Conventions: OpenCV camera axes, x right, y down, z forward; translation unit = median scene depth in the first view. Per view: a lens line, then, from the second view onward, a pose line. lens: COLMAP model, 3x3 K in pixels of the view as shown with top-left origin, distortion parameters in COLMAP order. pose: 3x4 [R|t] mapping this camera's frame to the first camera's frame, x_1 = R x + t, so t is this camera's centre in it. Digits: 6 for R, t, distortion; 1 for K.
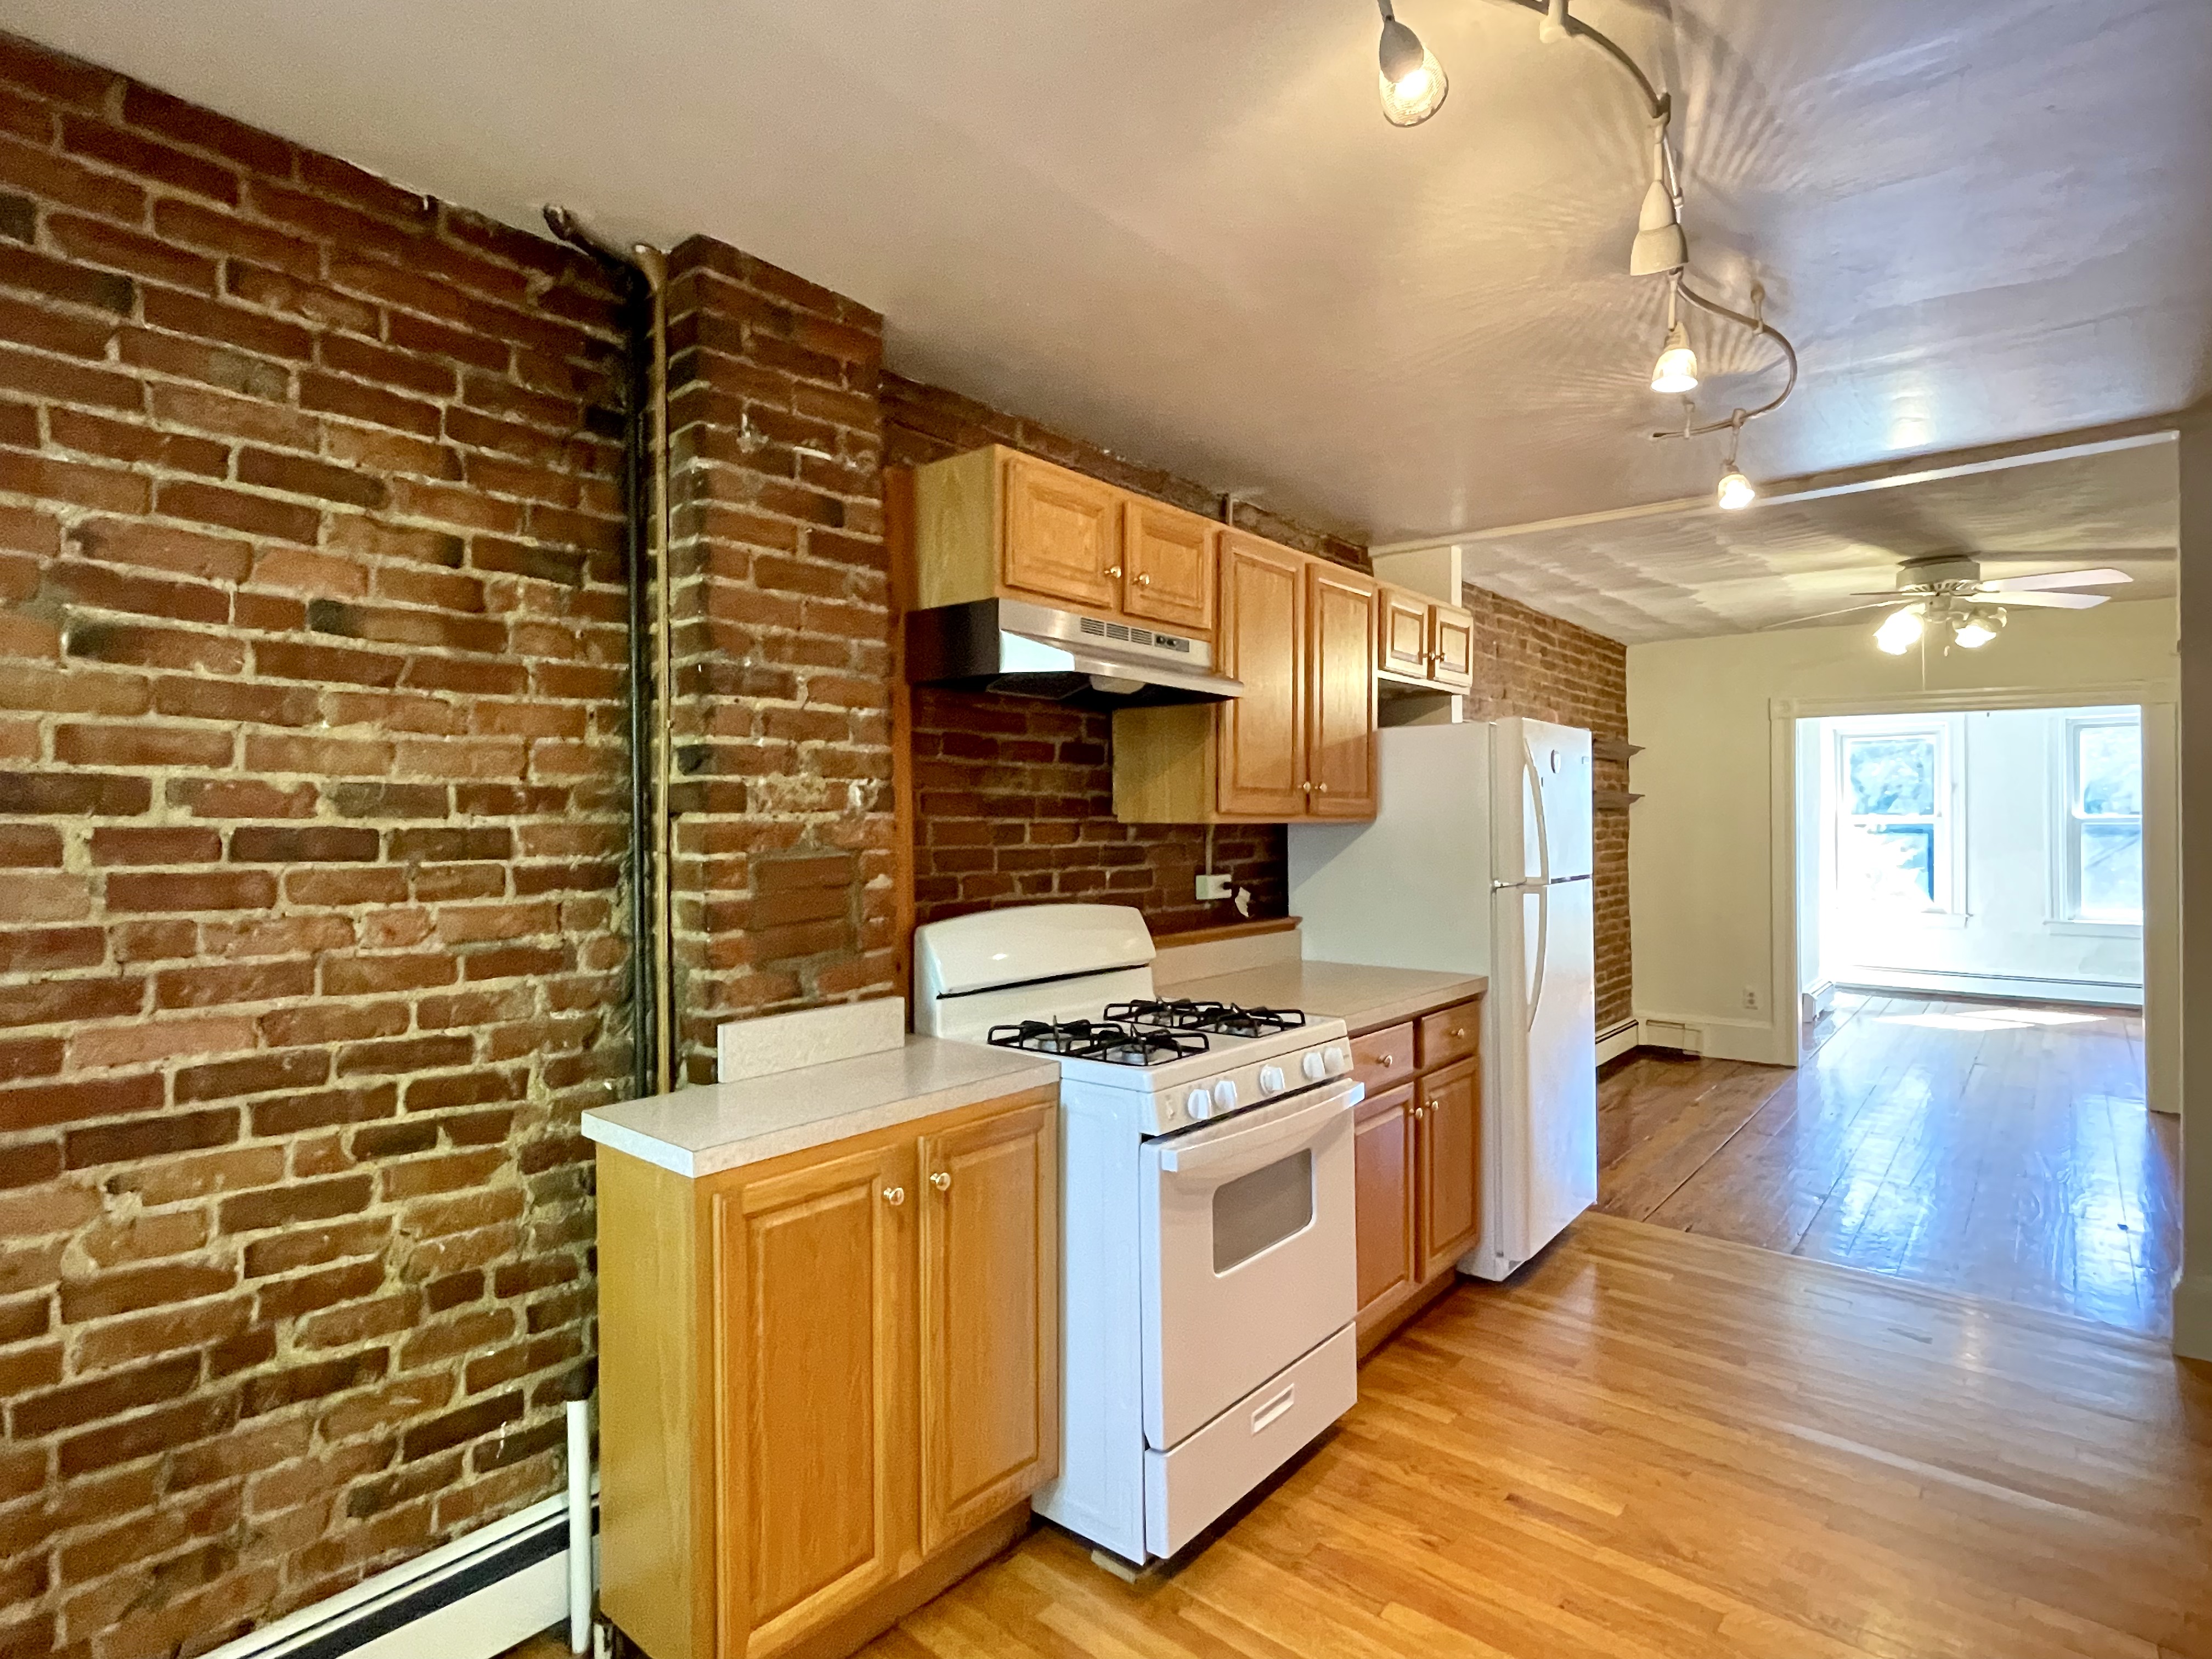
lens RADIAL K [[1150.9, 0, 1107.4], [0, 1150.9, 836.1], [0, 0, 1]] dist [-0.000618, 0.001227]
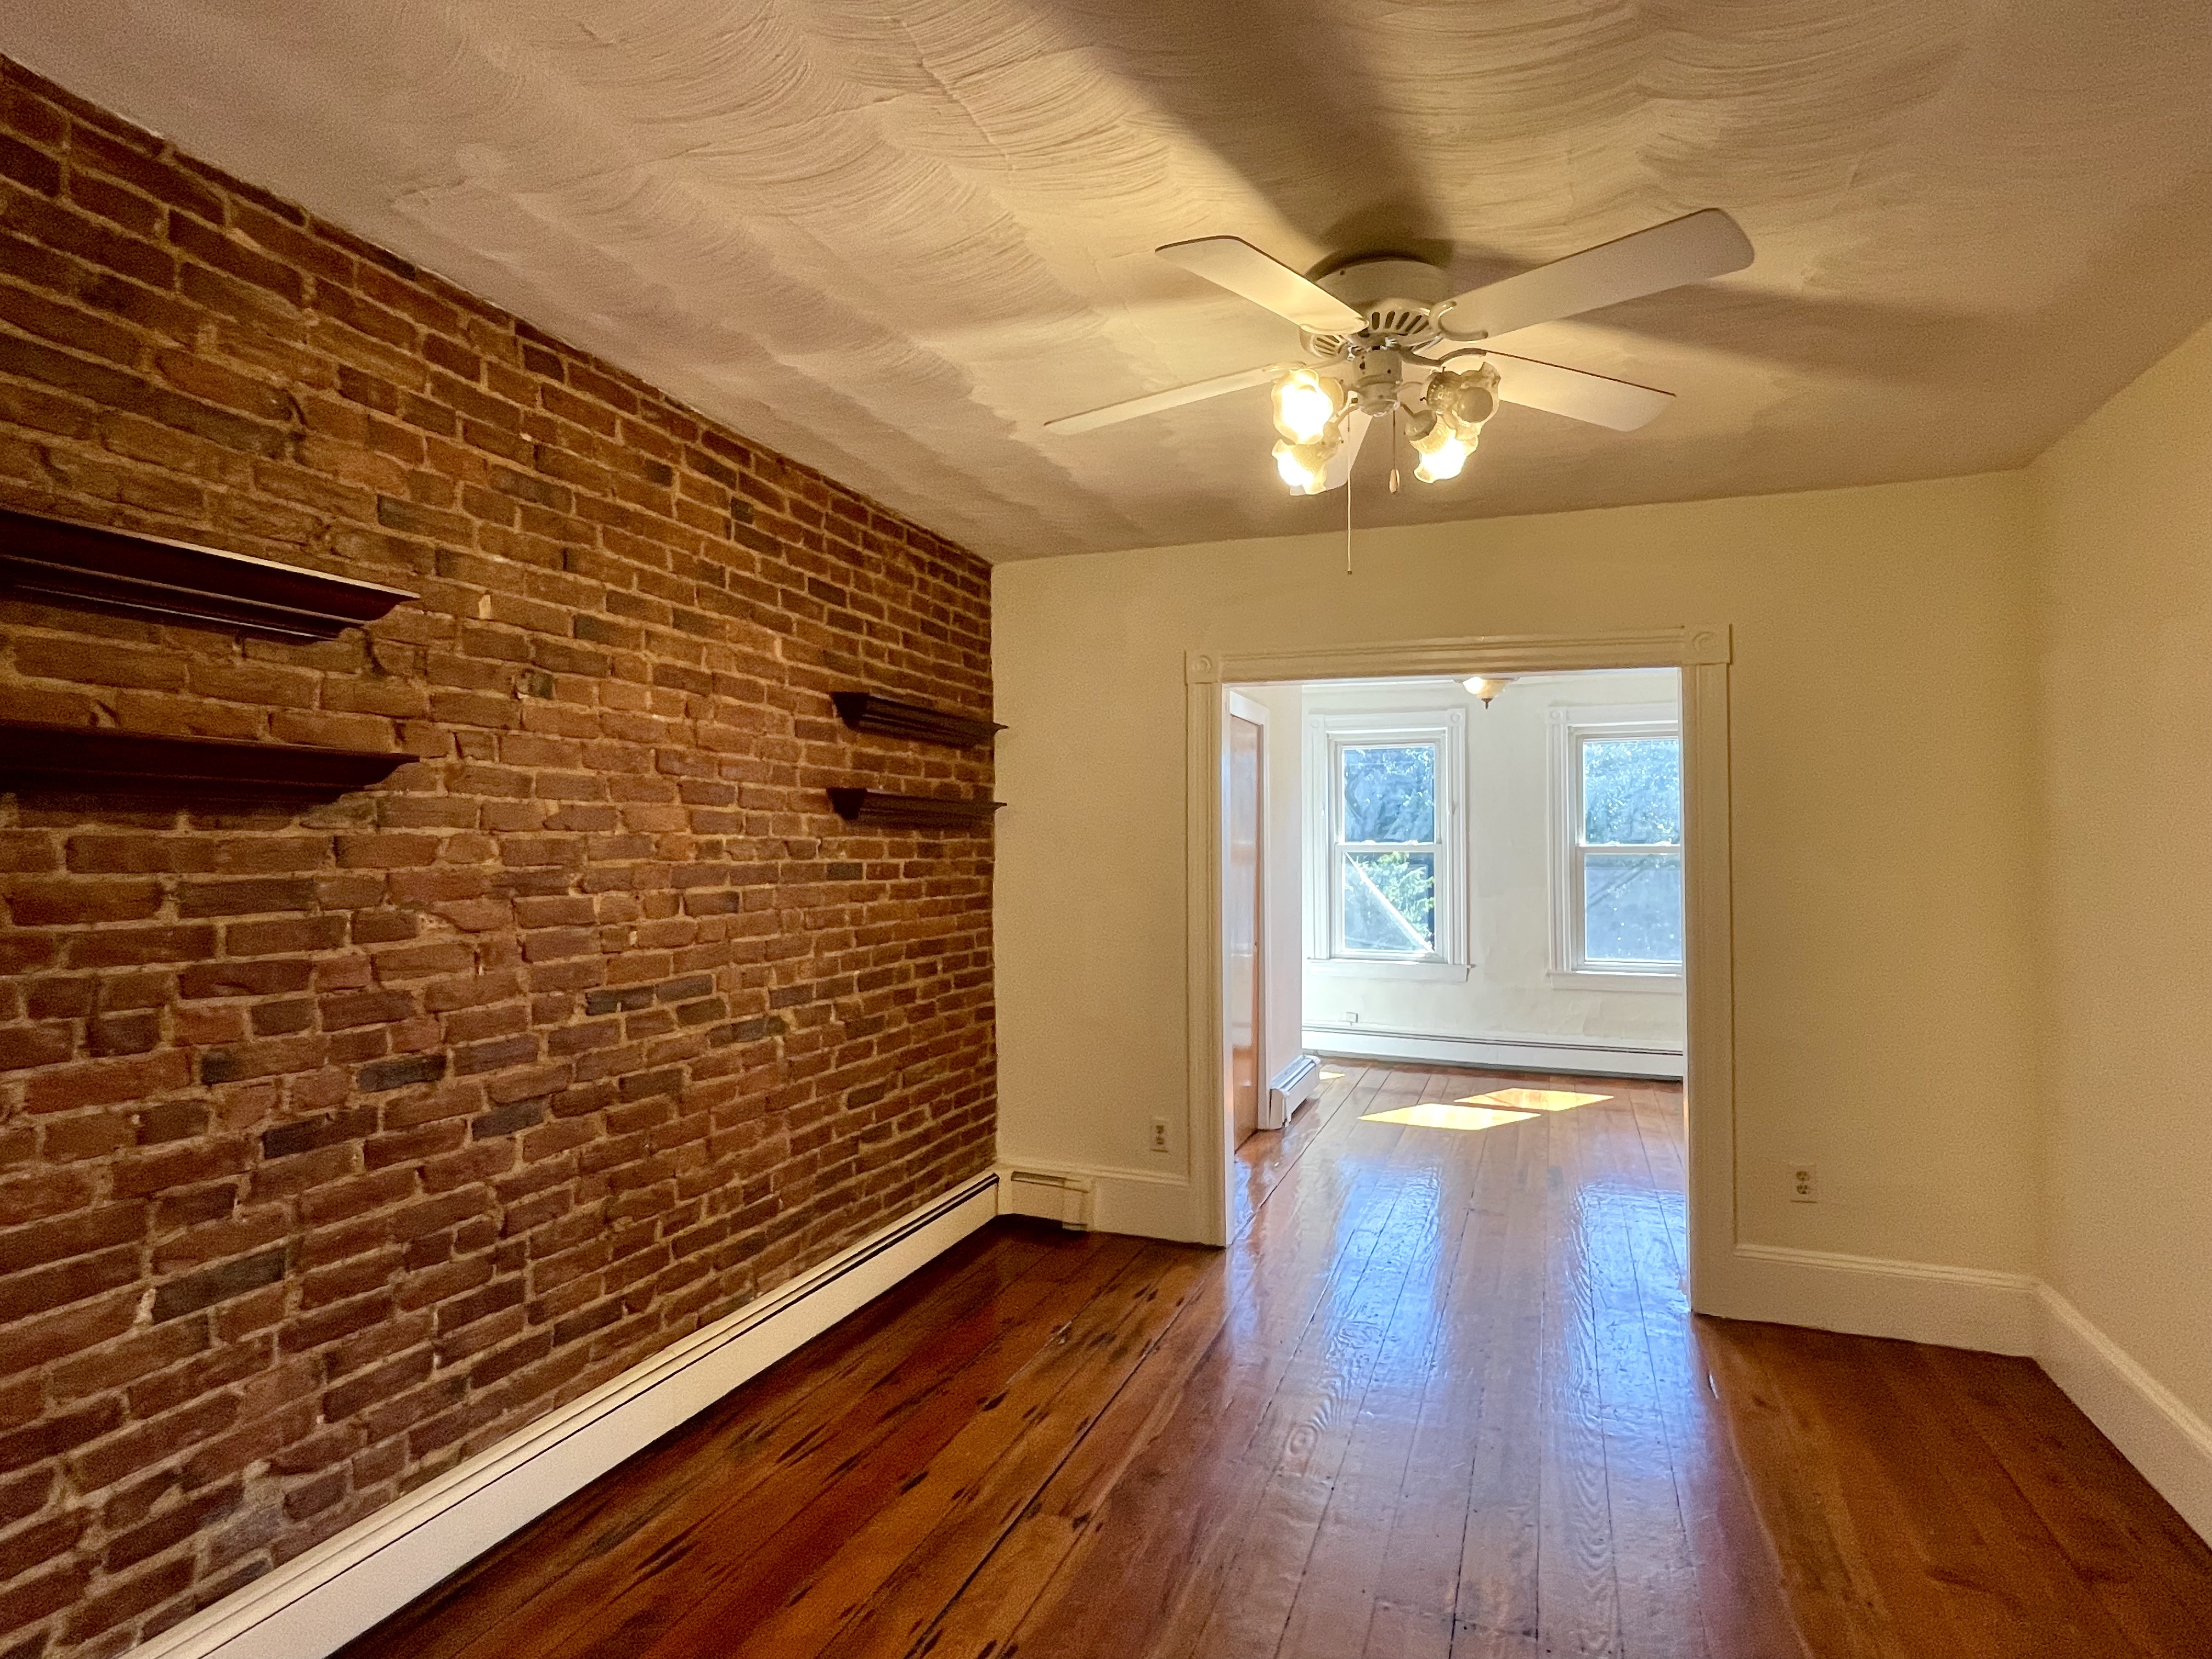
lens RADIAL K [[1150.9, 0, 1098.5], [0, 1150.9, 828.6], [0, 0, 1]] dist [-0.000618, 0.001227]
pose [[0.949325, 0.012114, 0.314063, 0.319183], [-0.003021, 0.999562, -0.029424, -0.004524], [-0.314282, 0.026984, 0.948946, 0.405477]]
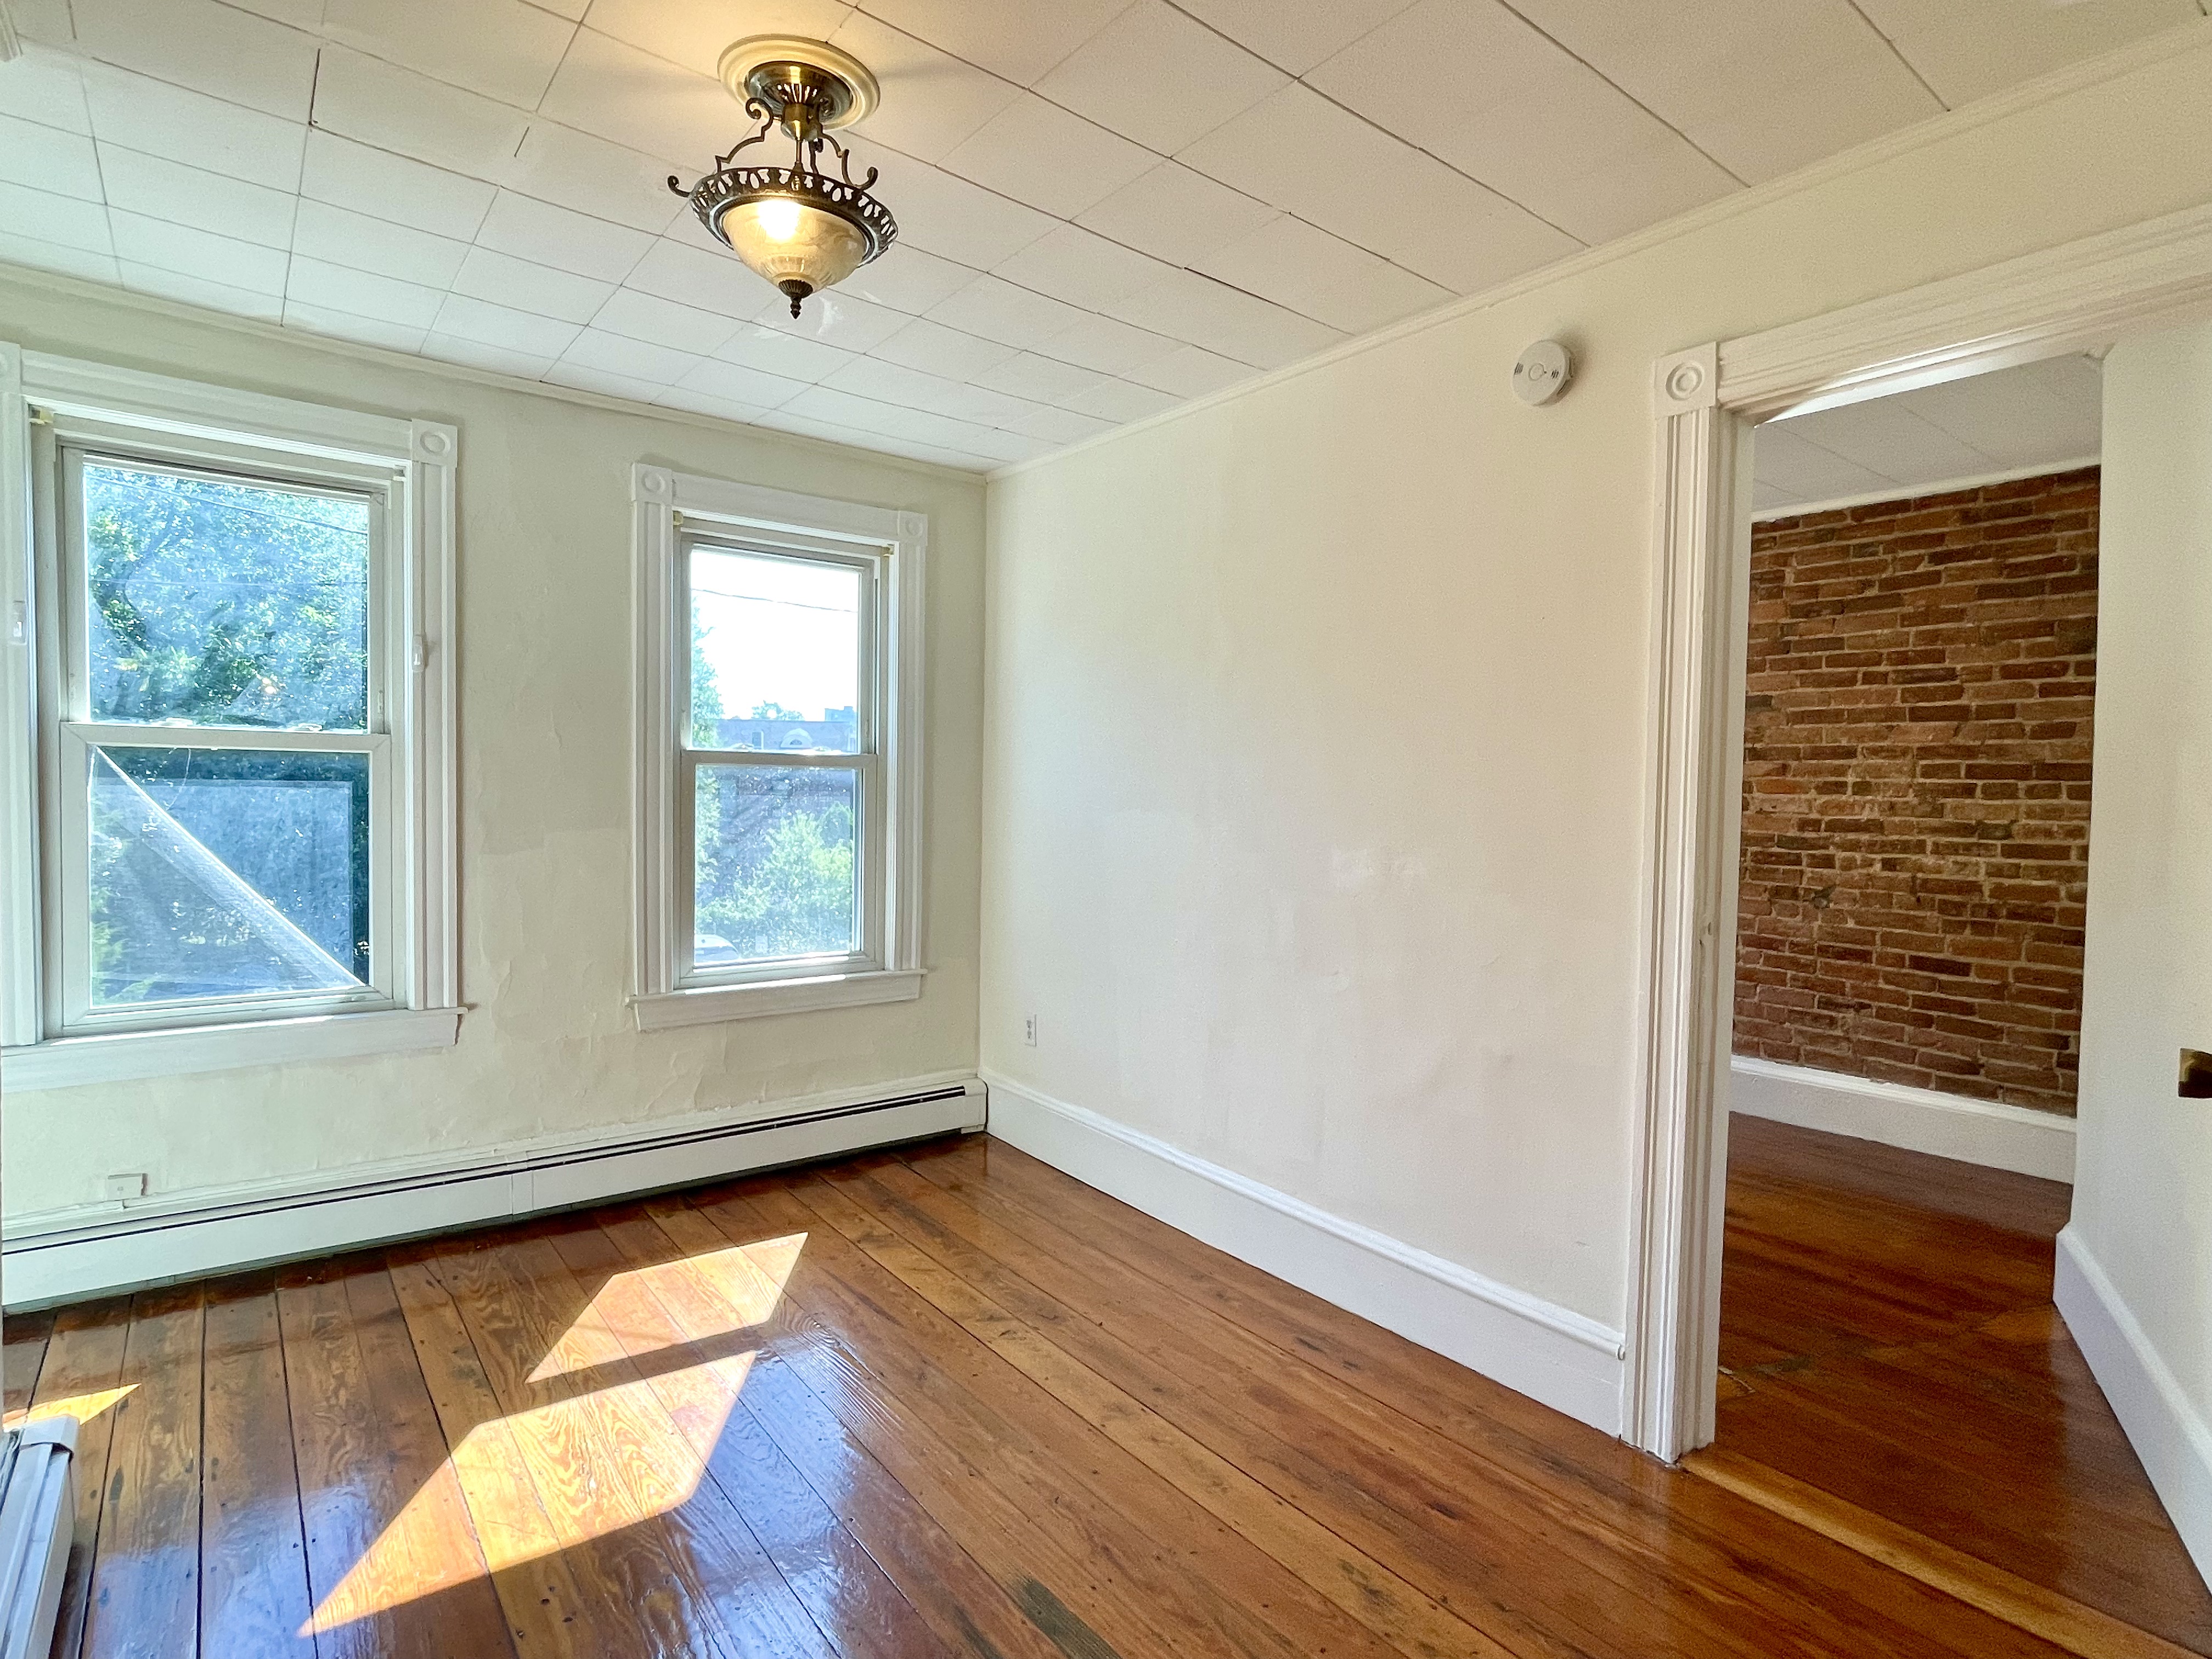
lens RADIAL K [[1150.9, 0, 1093.3], [0, 1150.9, 826.2], [0, 0, 1]] dist [-0.000618, 0.001227]
pose [[0.219847, -0.021075, 0.975307, 0.571374], [-0.009724, 0.999670, 0.023794, 0.000616], [-0.975486, -0.014715, 0.219570, 0.946983]]
